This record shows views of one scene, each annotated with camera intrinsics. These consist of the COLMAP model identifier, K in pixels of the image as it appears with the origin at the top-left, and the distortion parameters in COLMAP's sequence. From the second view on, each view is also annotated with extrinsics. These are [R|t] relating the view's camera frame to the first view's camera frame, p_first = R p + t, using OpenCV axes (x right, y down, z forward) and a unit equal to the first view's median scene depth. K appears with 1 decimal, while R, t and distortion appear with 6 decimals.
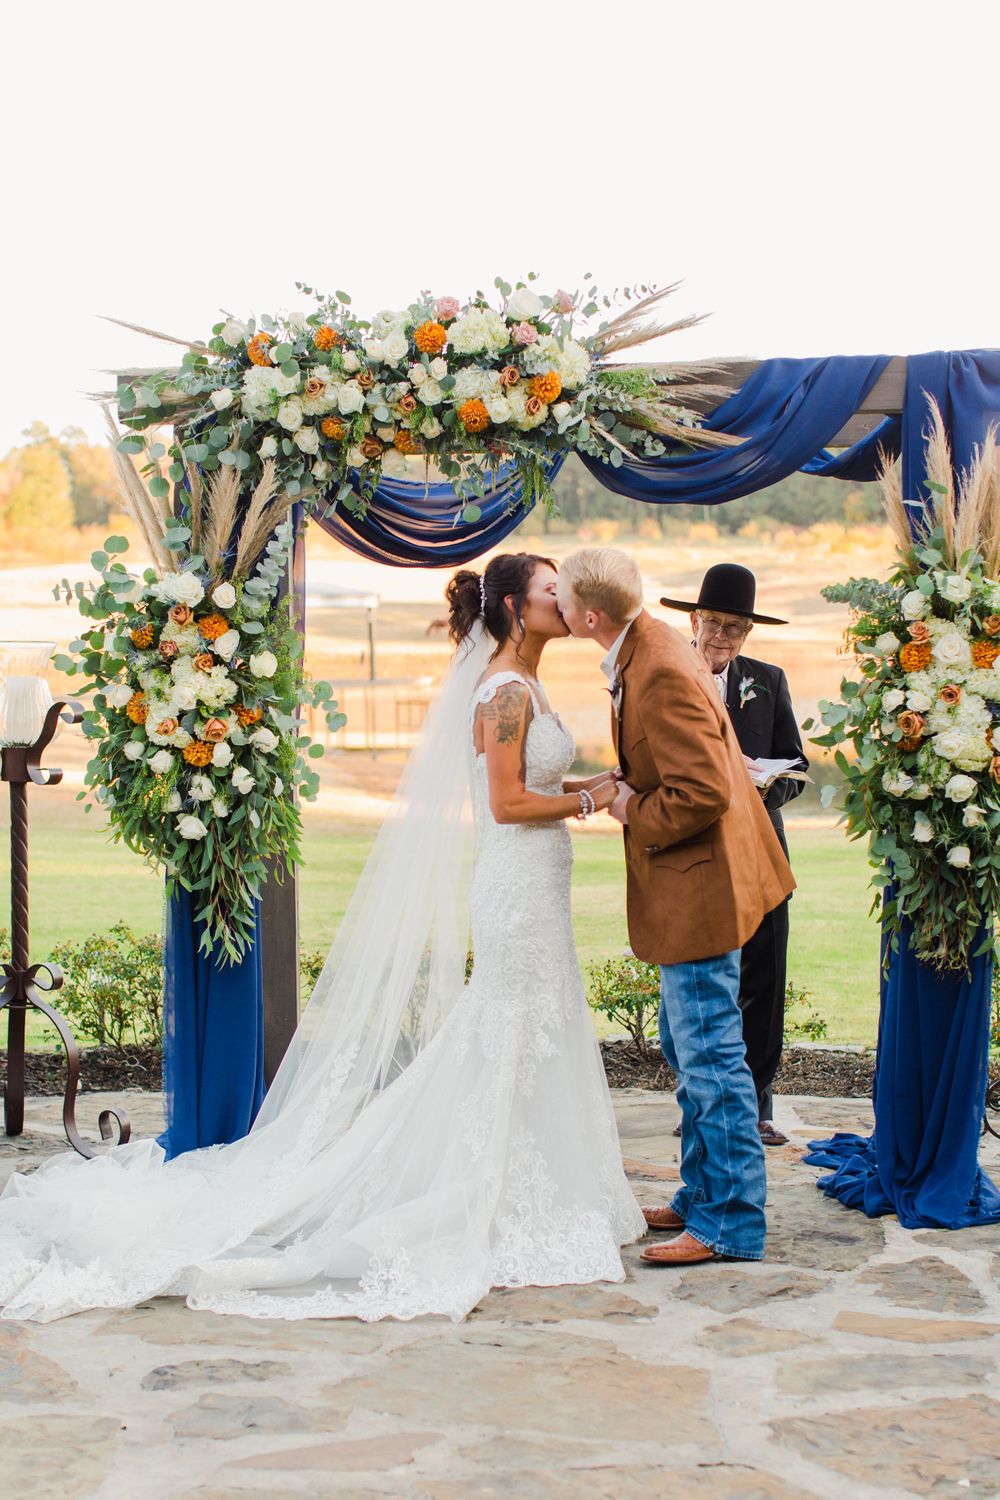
lens RADIAL K [[2242.7, 0, 505.1], [0, 2242.7, 801.1], [0, 0, 1]] dist [0.054420, -0.024994]
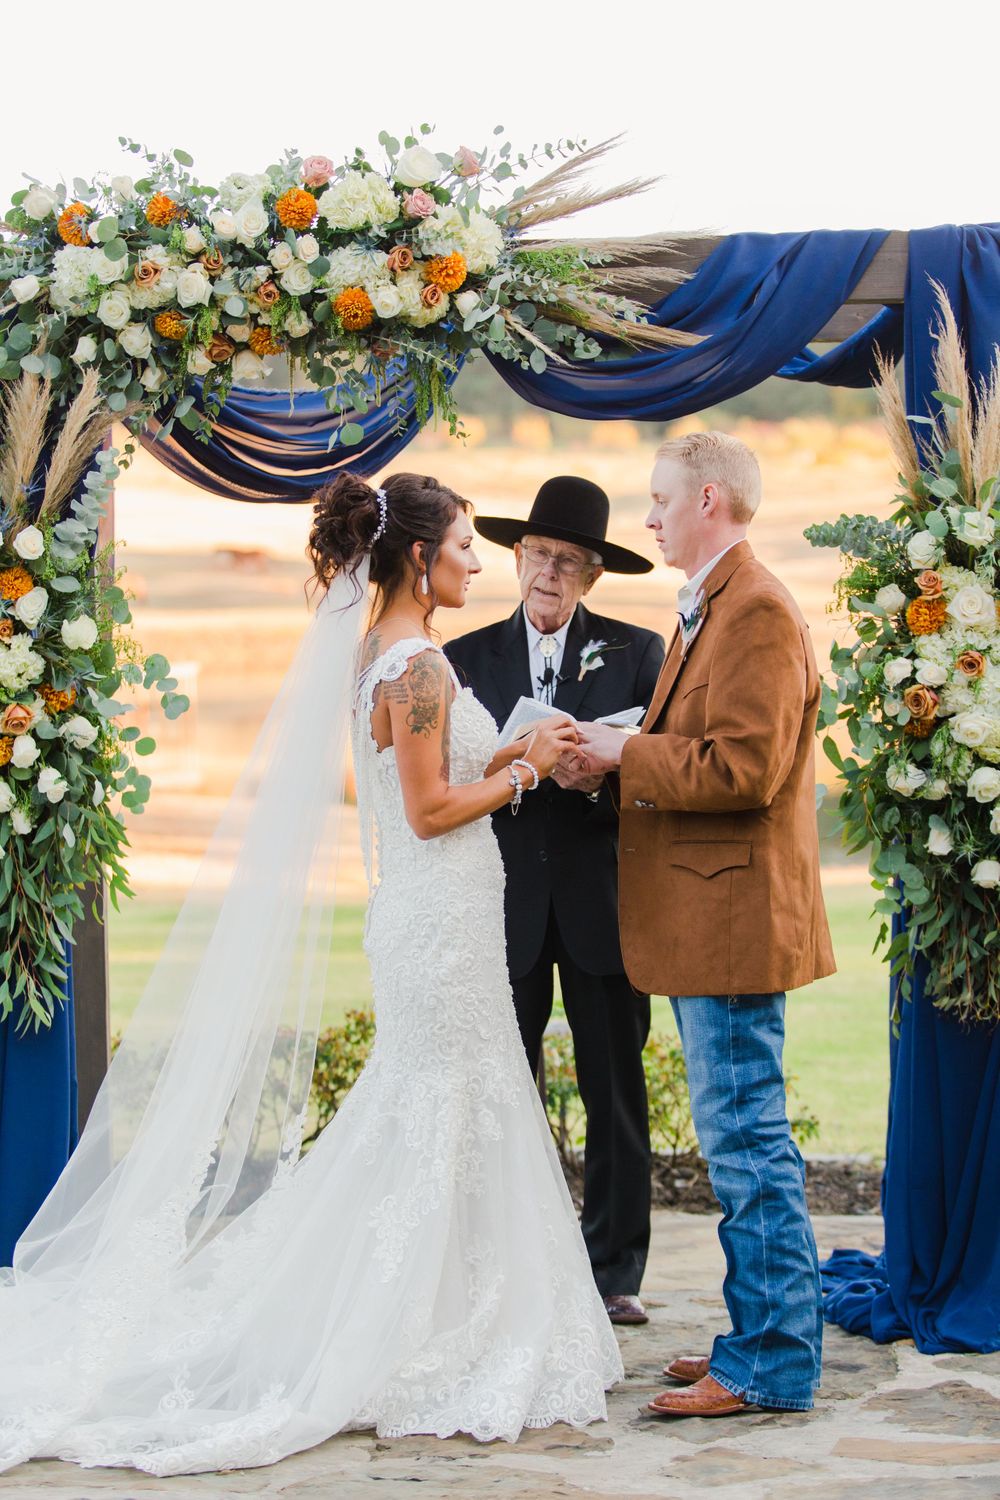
lens RADIAL K [[3676.9, 0, 502.8], [0, 3676.9, 707.8], [0, 0, 1]] dist [-0.051252, -0.033097]
pose [[0.998266, -0.009025, 0.058169, -0.037230], [0.011608, 0.998955, -0.044214, 0.021795], [-0.057709, 0.044812, 0.997327, -0.254375]]
